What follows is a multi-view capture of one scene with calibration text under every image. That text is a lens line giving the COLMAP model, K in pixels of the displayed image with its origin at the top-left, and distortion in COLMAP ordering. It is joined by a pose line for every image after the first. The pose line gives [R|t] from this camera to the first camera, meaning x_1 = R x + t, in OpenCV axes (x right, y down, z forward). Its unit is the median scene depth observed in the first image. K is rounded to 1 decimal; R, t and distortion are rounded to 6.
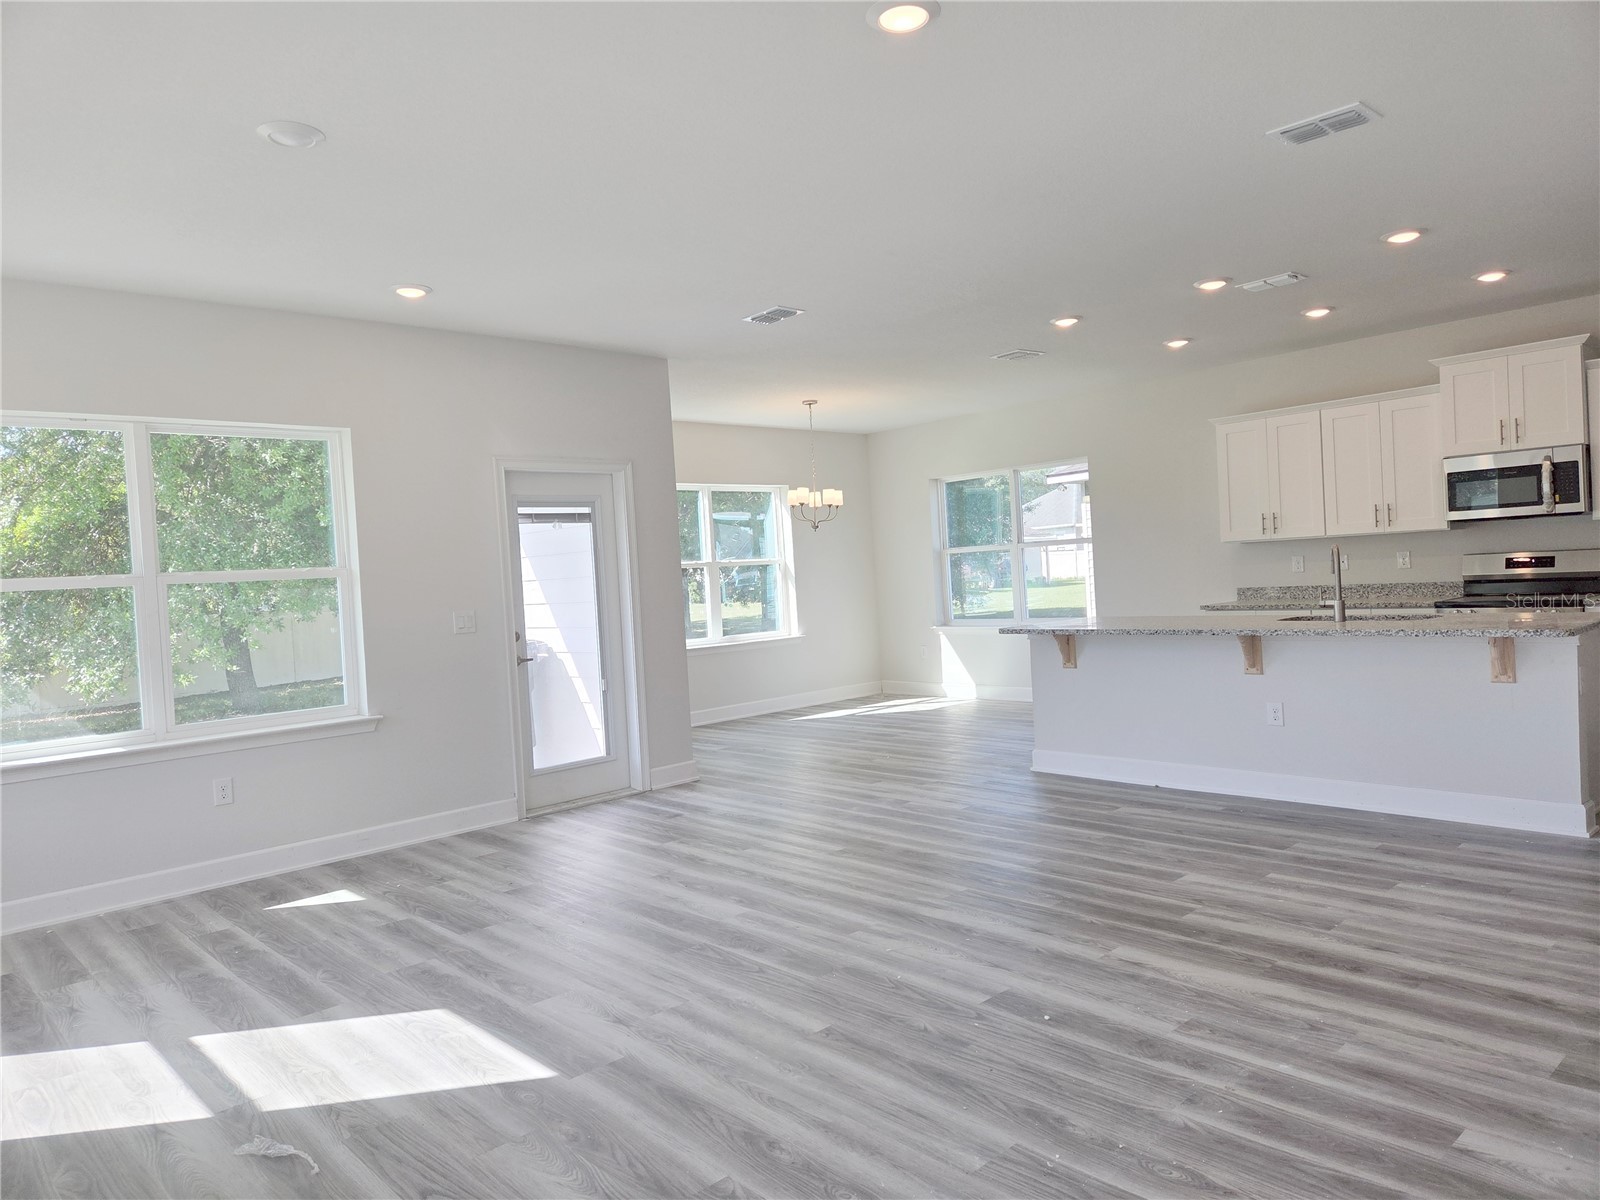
lens RADIAL K [[1071.0, 0, 805.7], [0, 1071.0, 590.4], [0, 0, 1]] dist [0.049947, -0.039978]
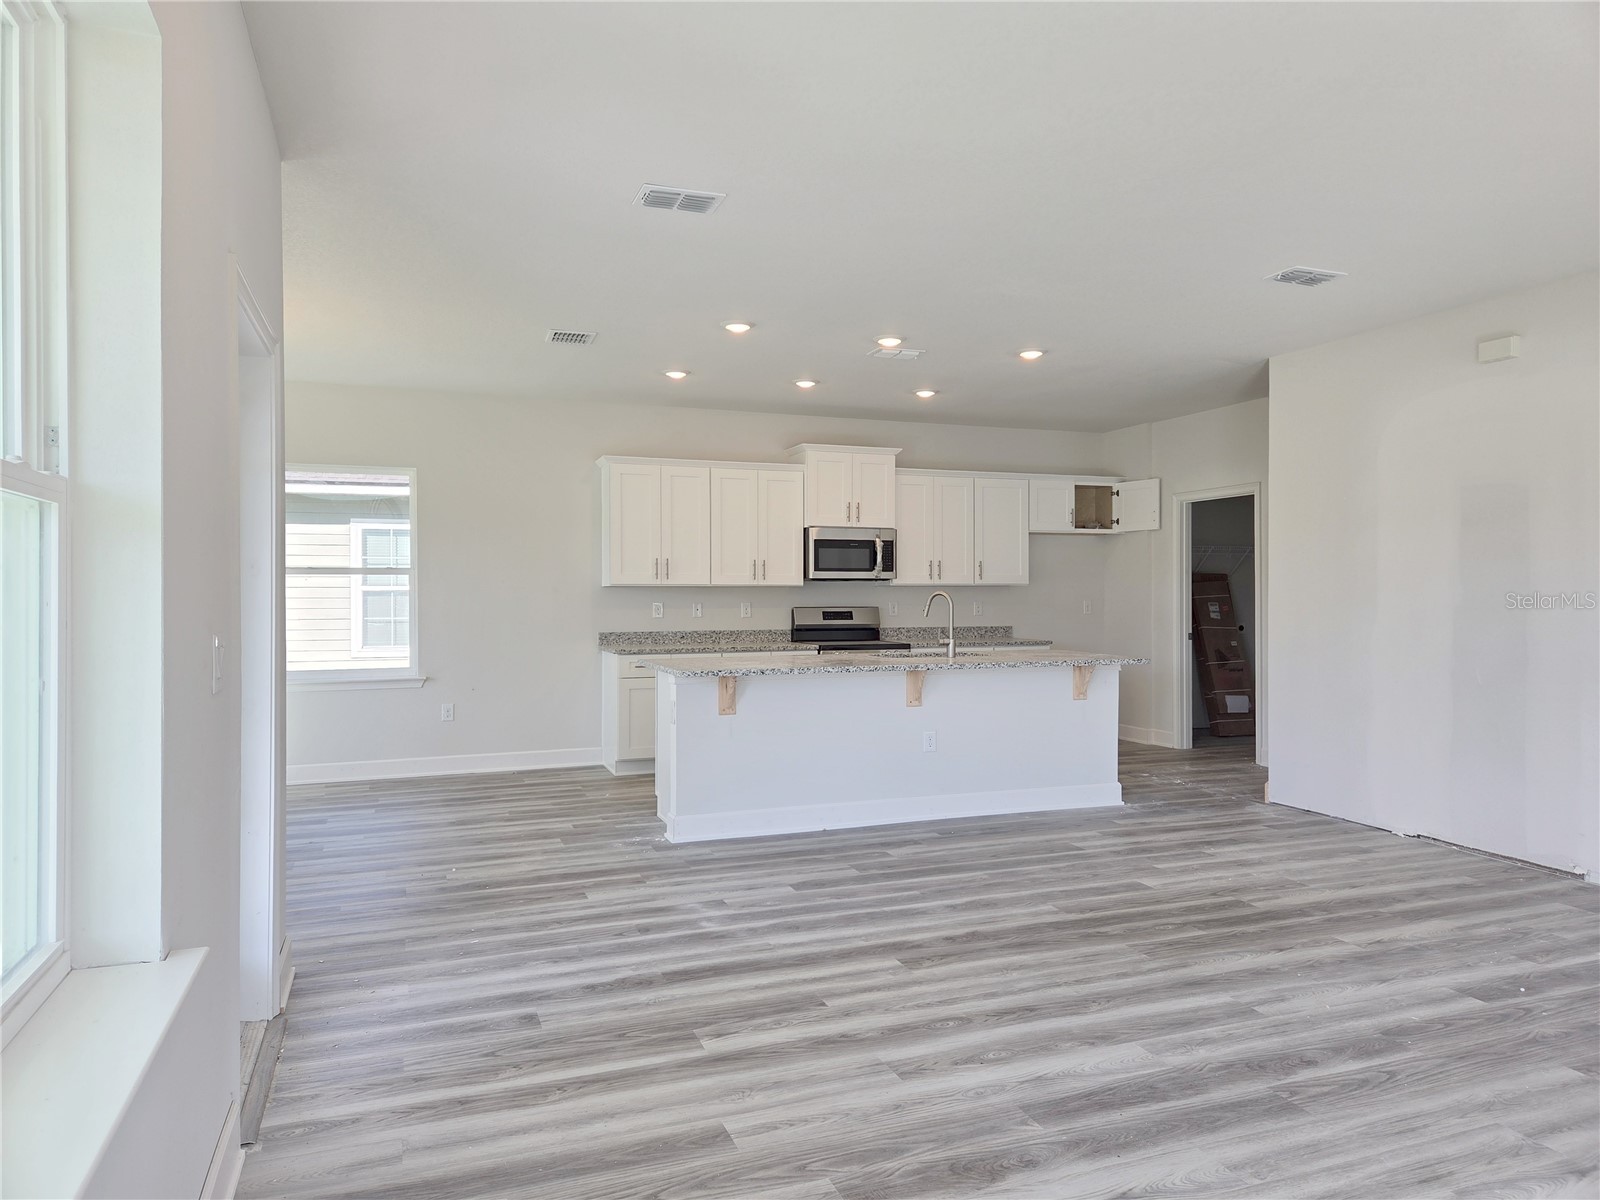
lens RADIAL K [[1071.0, 0, 799.5], [0, 1071.0, 597.6], [0, 0, 1]] dist [0.049947, -0.039978]
pose [[0.365601, 0.052831, 0.929271, -0.753963], [-0.004646, 0.998479, -0.054938, 0.032848], [-0.930760, 0.015768, 0.365291, 0.848926]]
